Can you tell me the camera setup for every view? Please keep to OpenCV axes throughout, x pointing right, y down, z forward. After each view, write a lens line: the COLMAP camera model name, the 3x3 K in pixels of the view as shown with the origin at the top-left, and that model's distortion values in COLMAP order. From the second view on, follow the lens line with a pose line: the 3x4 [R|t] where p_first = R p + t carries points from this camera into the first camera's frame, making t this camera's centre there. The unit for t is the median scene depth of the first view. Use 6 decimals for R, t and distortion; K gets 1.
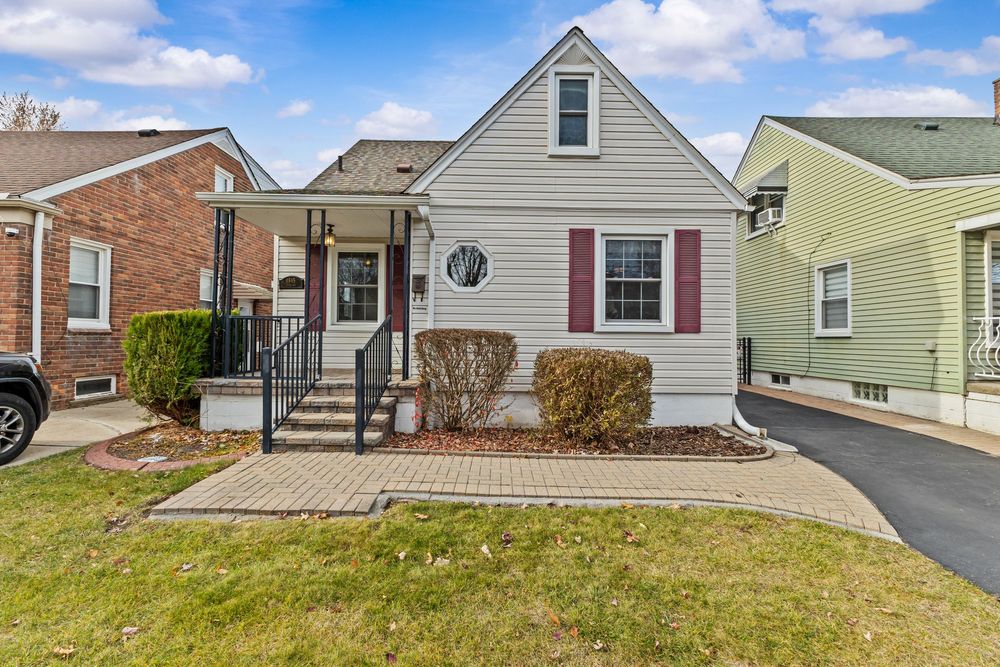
lens RADIAL K [[432.3, 0, 501.0], [0, 432.3, 330.1], [0, 0, 1]] dist [0.014808, -0.001675]
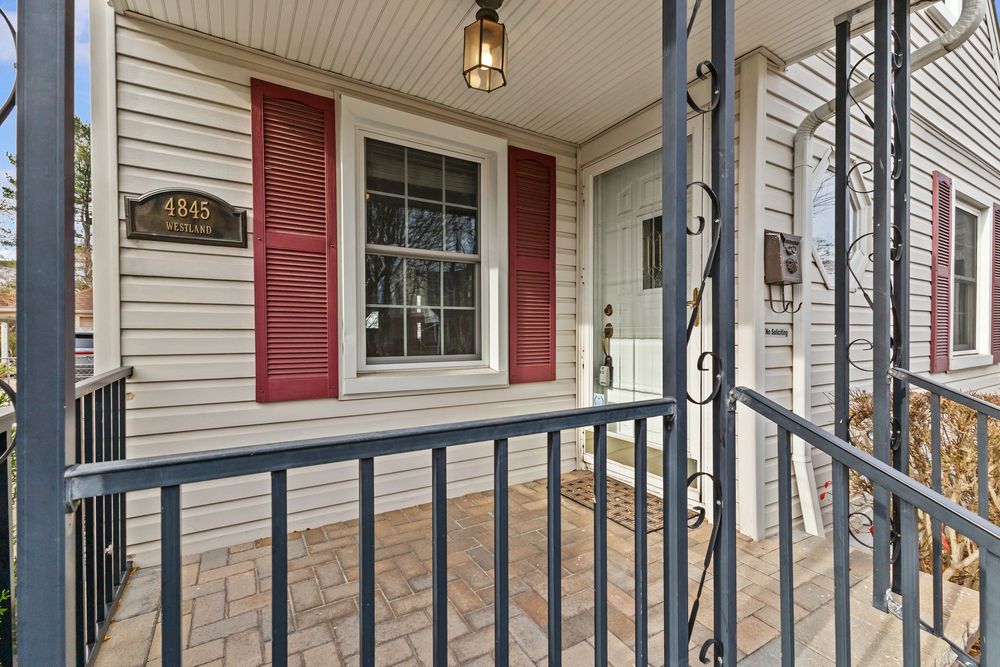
lens RADIAL K [[432.3, 0, 497.2], [0, 432.3, 333.9], [0, 0, 1]] dist [0.014808, -0.001675]
pose [[0.853826, -0.014638, 0.520353, -0.549700], [0.000275, 0.999617, 0.027668, -0.058347], [-0.520559, -0.023481, 0.853503, 0.819213]]
